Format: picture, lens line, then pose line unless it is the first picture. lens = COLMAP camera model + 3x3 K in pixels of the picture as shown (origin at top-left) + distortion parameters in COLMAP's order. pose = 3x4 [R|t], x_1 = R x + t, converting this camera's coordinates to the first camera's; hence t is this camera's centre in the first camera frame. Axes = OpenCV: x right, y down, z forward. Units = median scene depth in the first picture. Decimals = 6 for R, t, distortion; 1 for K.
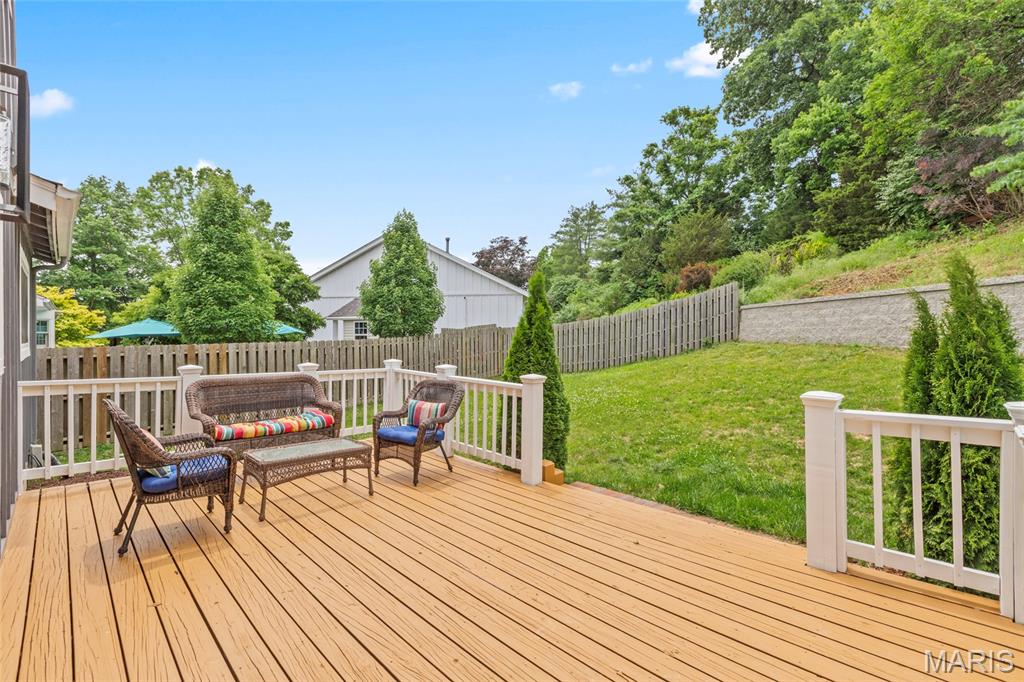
lens RADIAL K [[454.3, 0, 515.1], [0, 454.3, 342.0], [0, 0, 1]] dist [-0.001175, -0.000076]
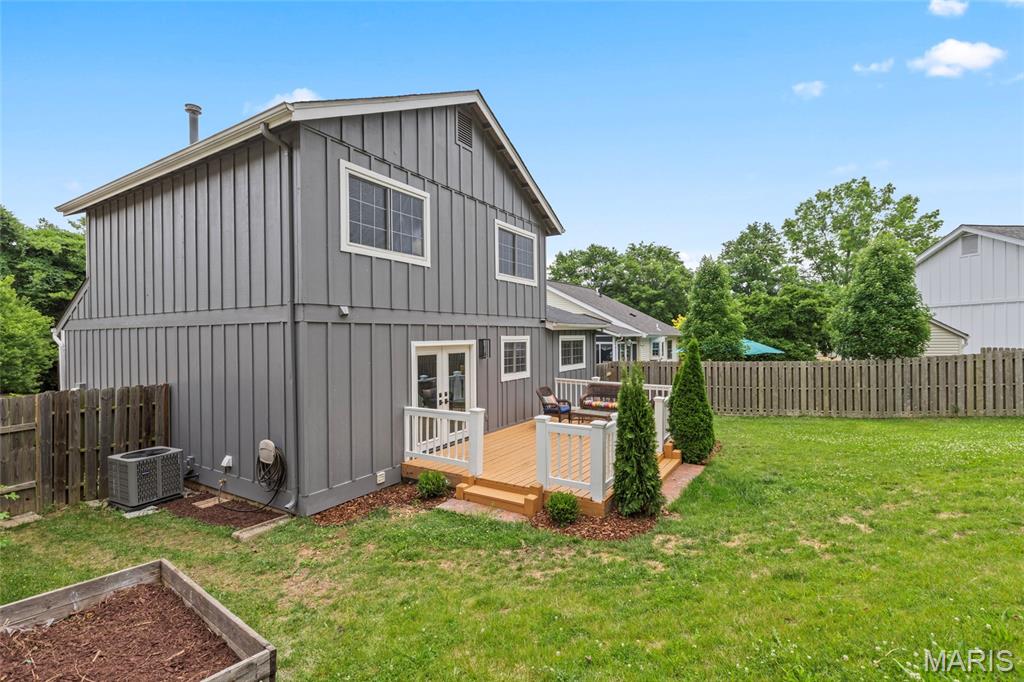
lens RADIAL K [[454.3, 0, 511.0], [0, 454.3, 336.7], [0, 0, 1]] dist [-0.001175, -0.000076]
pose [[0.221472, 0.000426, -0.975167, 0.390603], [-0.001303, 0.999999, 0.000141, -0.041489], [0.975166, 0.001240, 0.221473, -0.008117]]
